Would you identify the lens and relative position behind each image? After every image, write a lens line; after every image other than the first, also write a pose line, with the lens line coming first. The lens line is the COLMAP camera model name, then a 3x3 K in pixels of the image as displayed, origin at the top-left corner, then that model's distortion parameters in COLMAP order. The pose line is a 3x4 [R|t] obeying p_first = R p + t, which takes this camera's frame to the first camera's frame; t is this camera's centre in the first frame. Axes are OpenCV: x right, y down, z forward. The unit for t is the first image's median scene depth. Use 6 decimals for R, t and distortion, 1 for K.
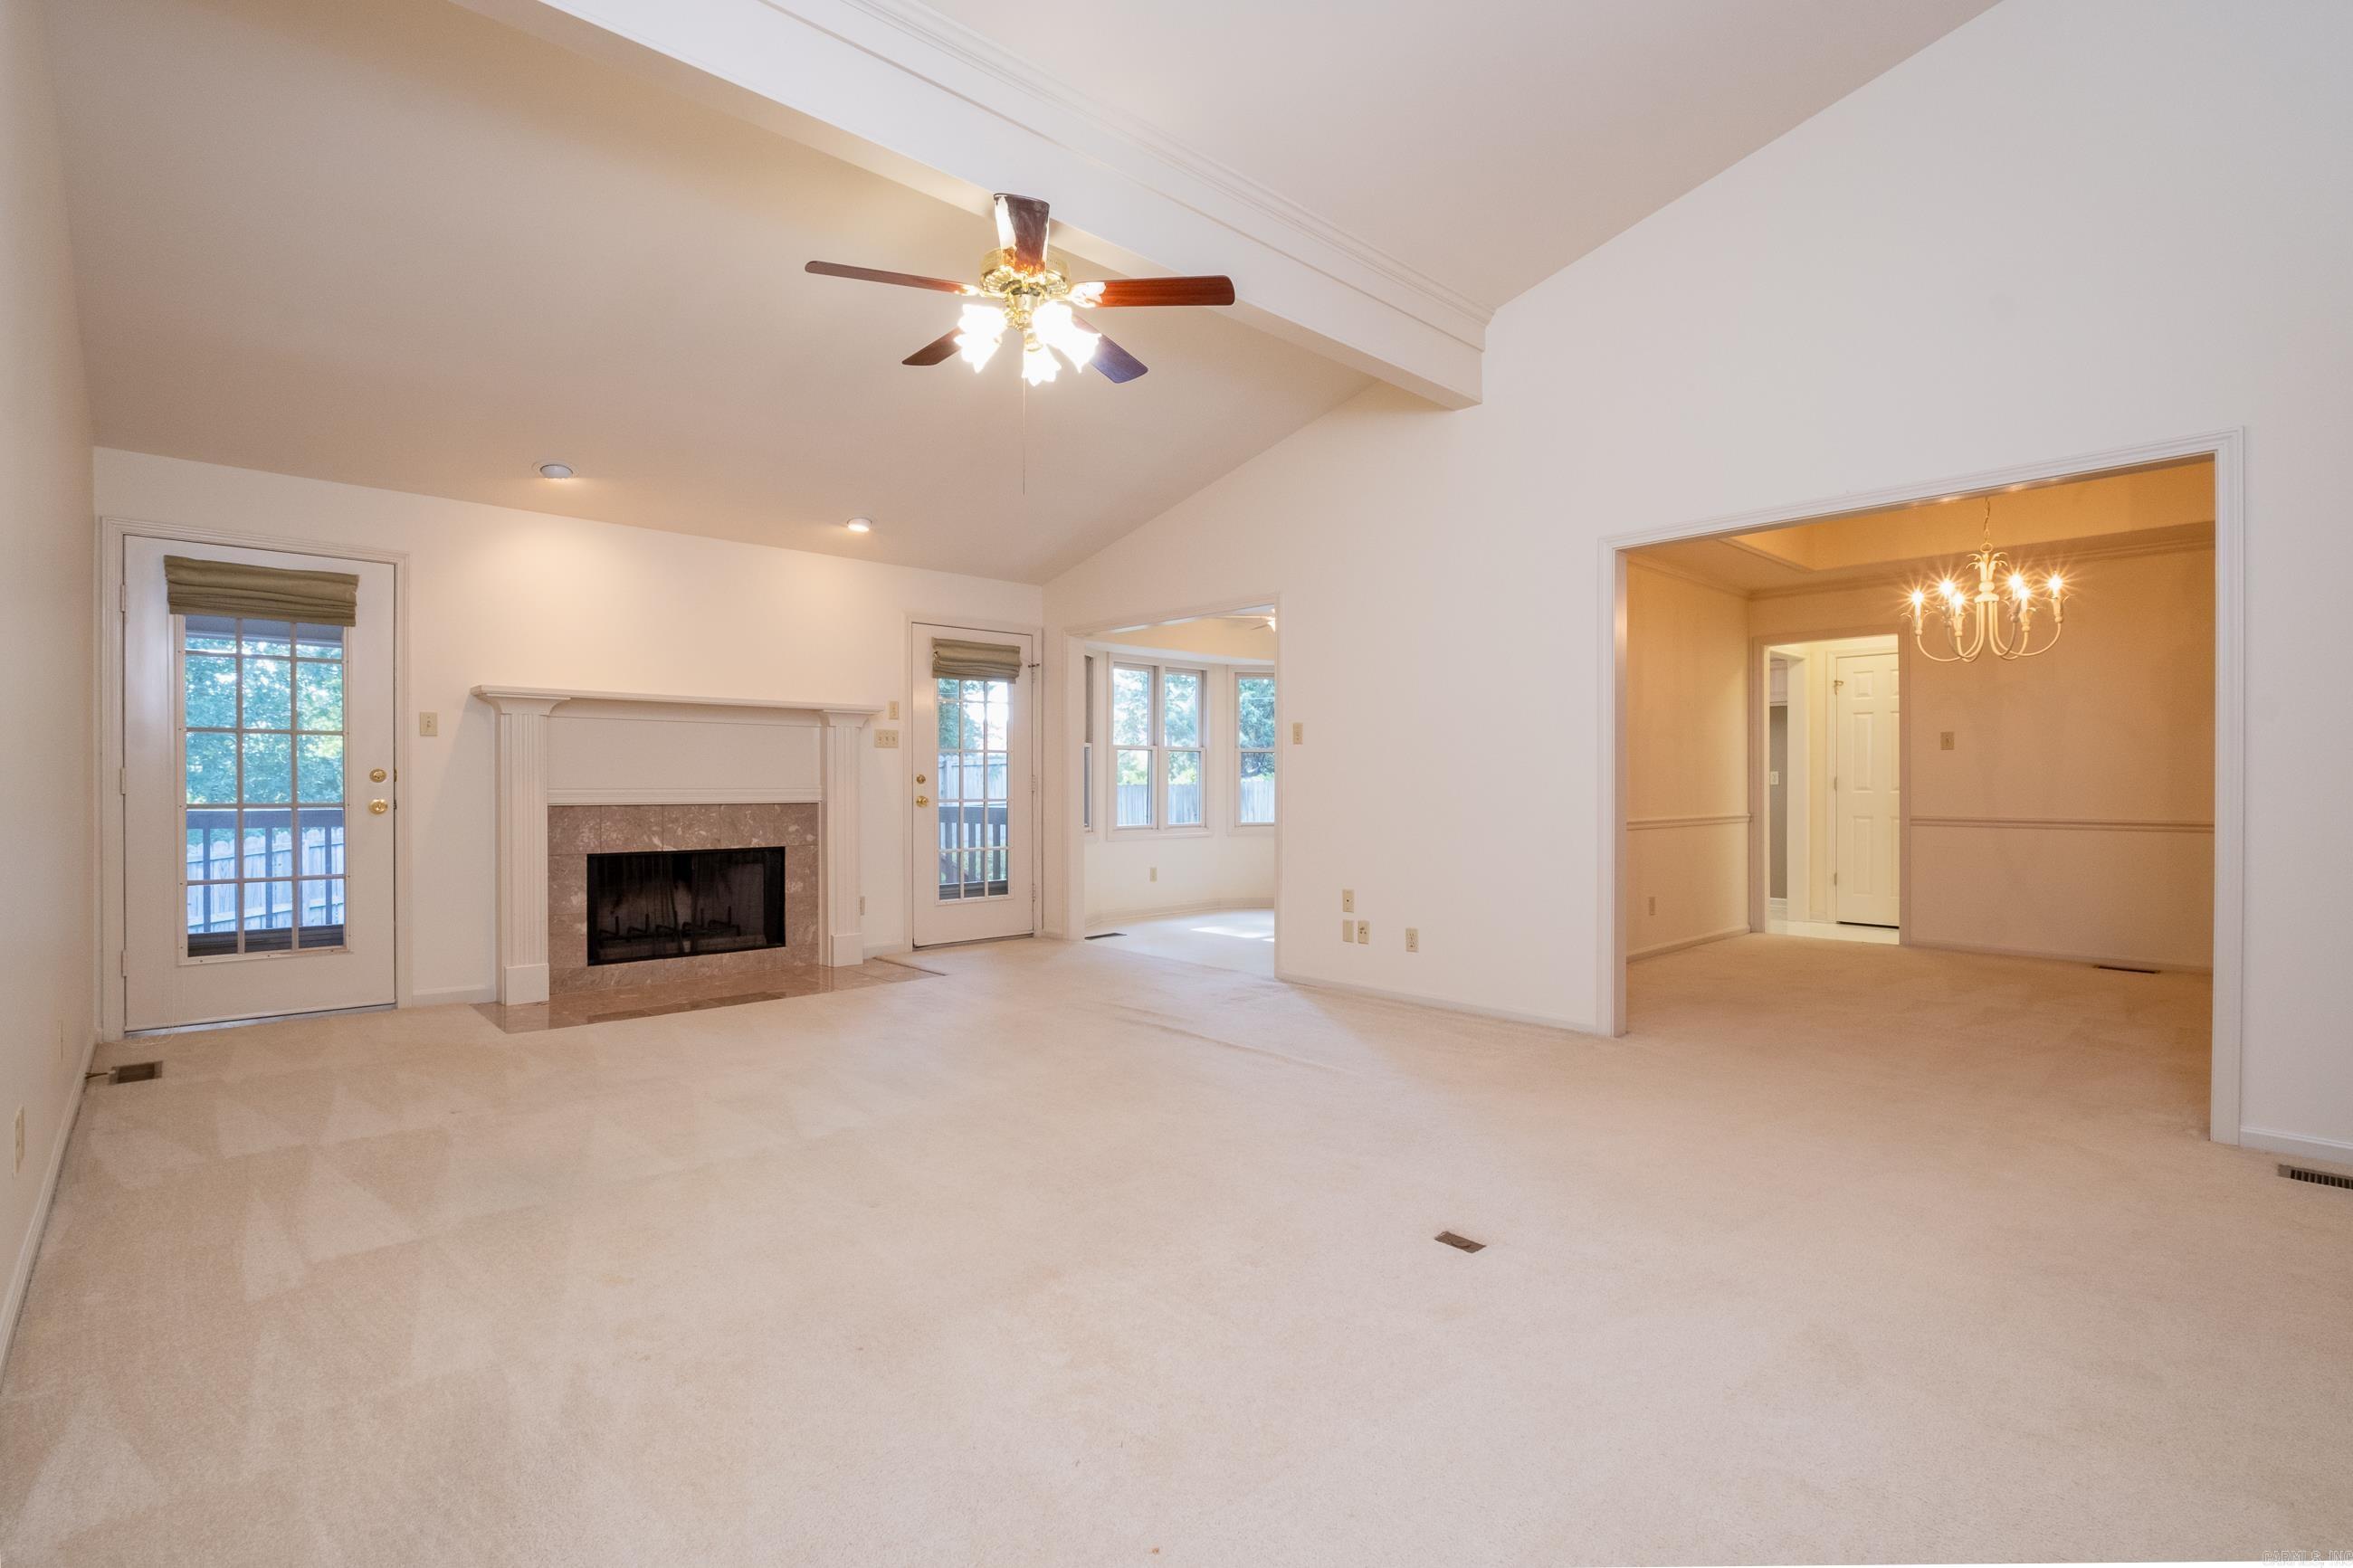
lens RADIAL K [[1107.3, 0, 1174.4], [0, 1107.3, 794.6], [0, 0, 1]] dist [-0.001267, -0.000135]
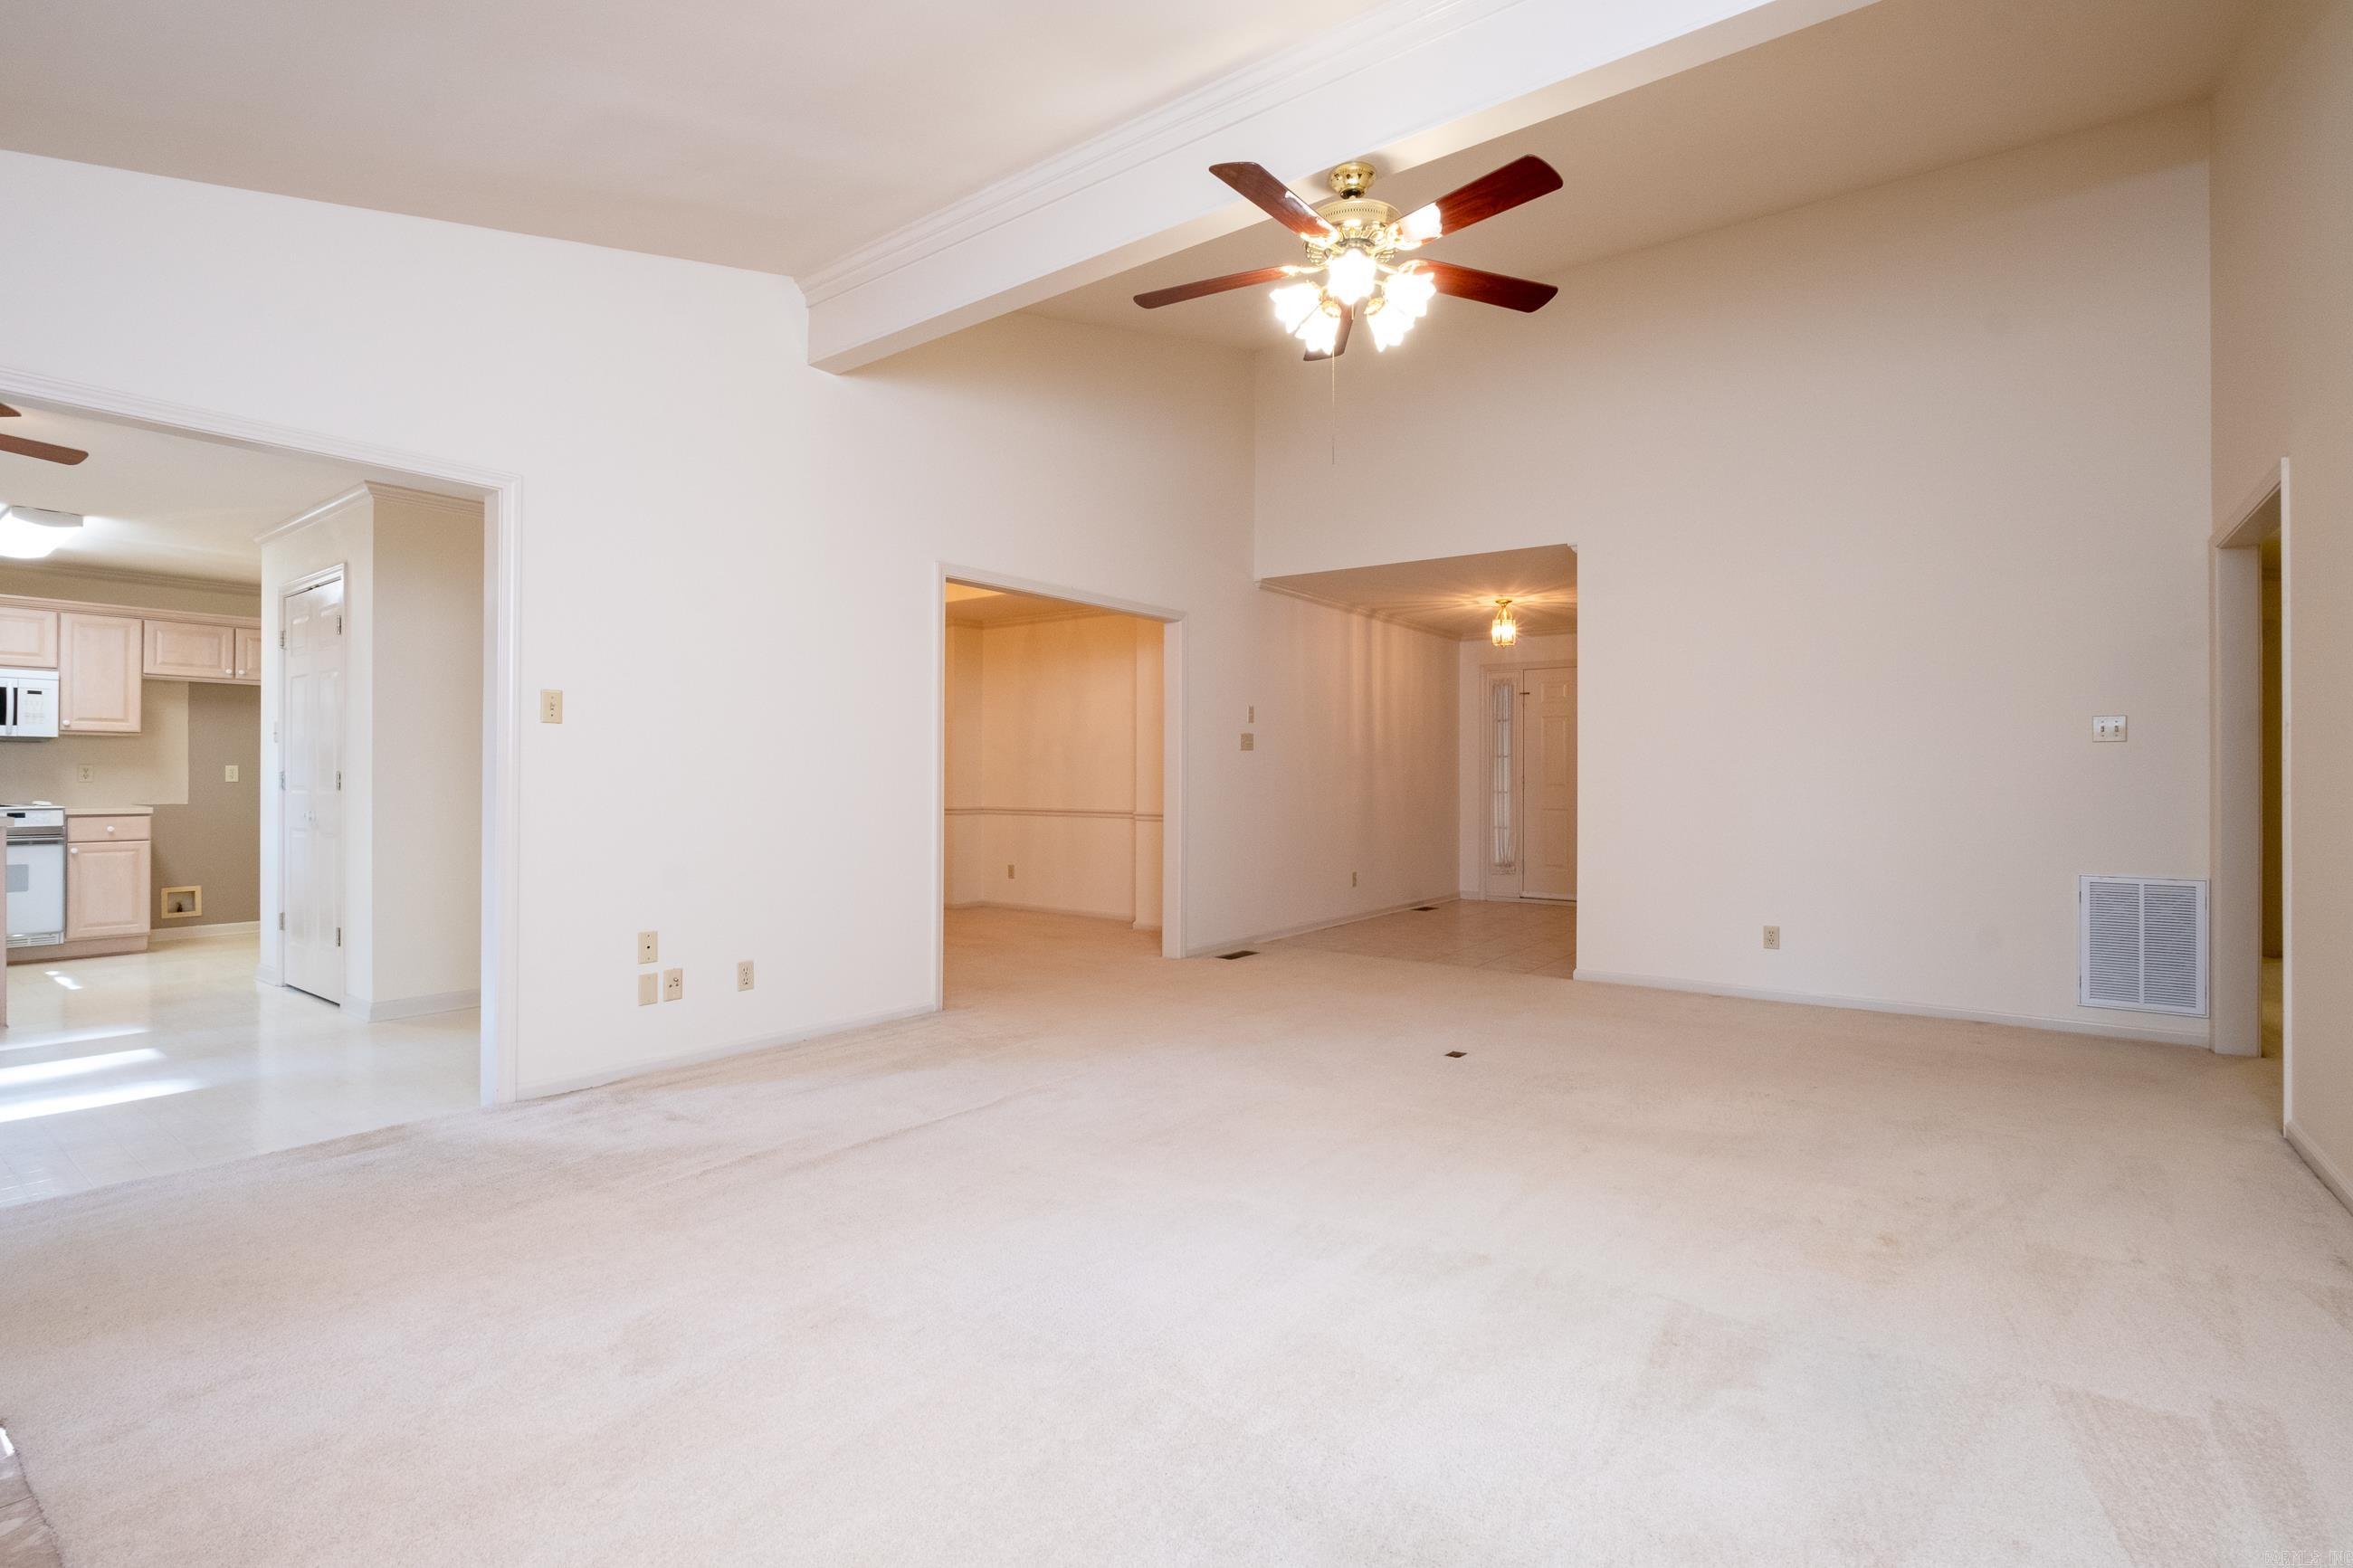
lens RADIAL K [[1077.1, 0, 1176.5], [0, 1077.1, 784.0], [0, 0, 1]] dist [-0.006106, -0.000511]
pose [[-0.180743, -0.000804, 0.983530, -0.541549], [0.005170, 0.999985, 0.001767, -0.008613], [-0.983517, 0.005404, -0.180736, 0.720786]]
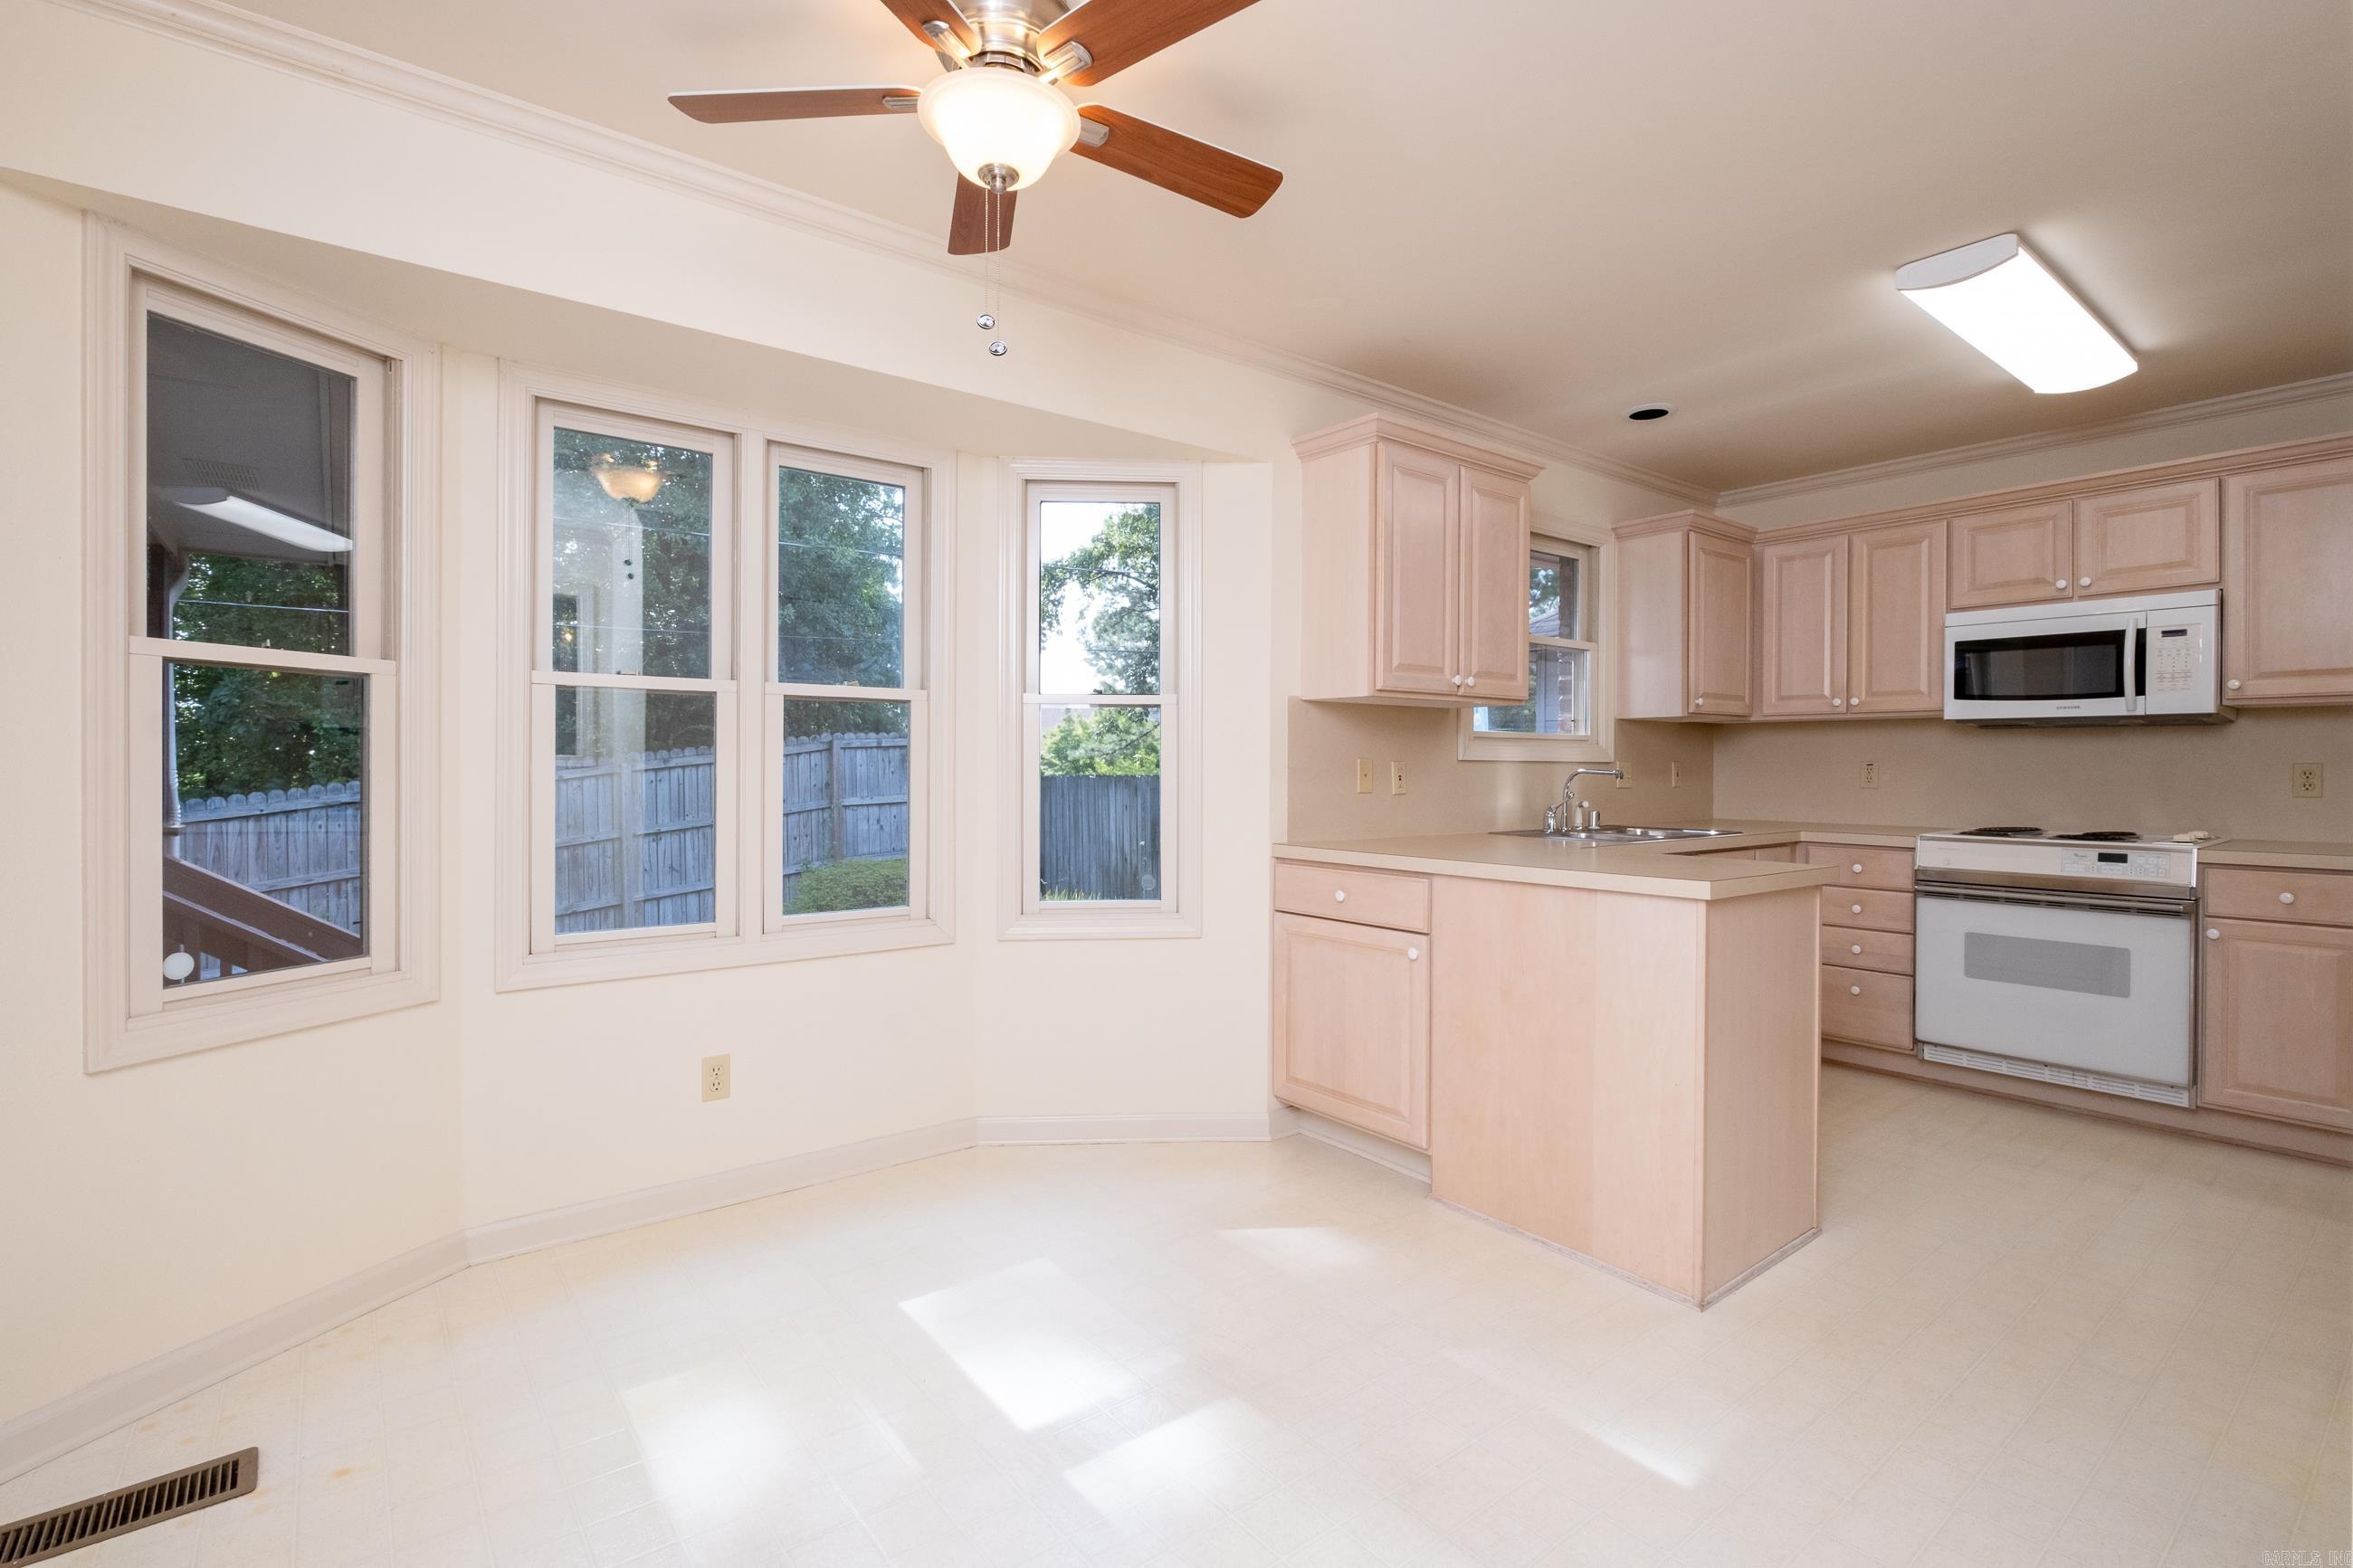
lens RADIAL K [[1090.4, 0, 1177.0], [0, 1090.4, 775.8], [0, 0, 1]] dist [-0.003957, -0.000366]
pose [[0.996637, 0.004305, -0.081828, 0.231658], [-0.004328, 0.999991, -0.000114, -0.024166], [0.081827, 0.000468, 0.996646, 1.017456]]
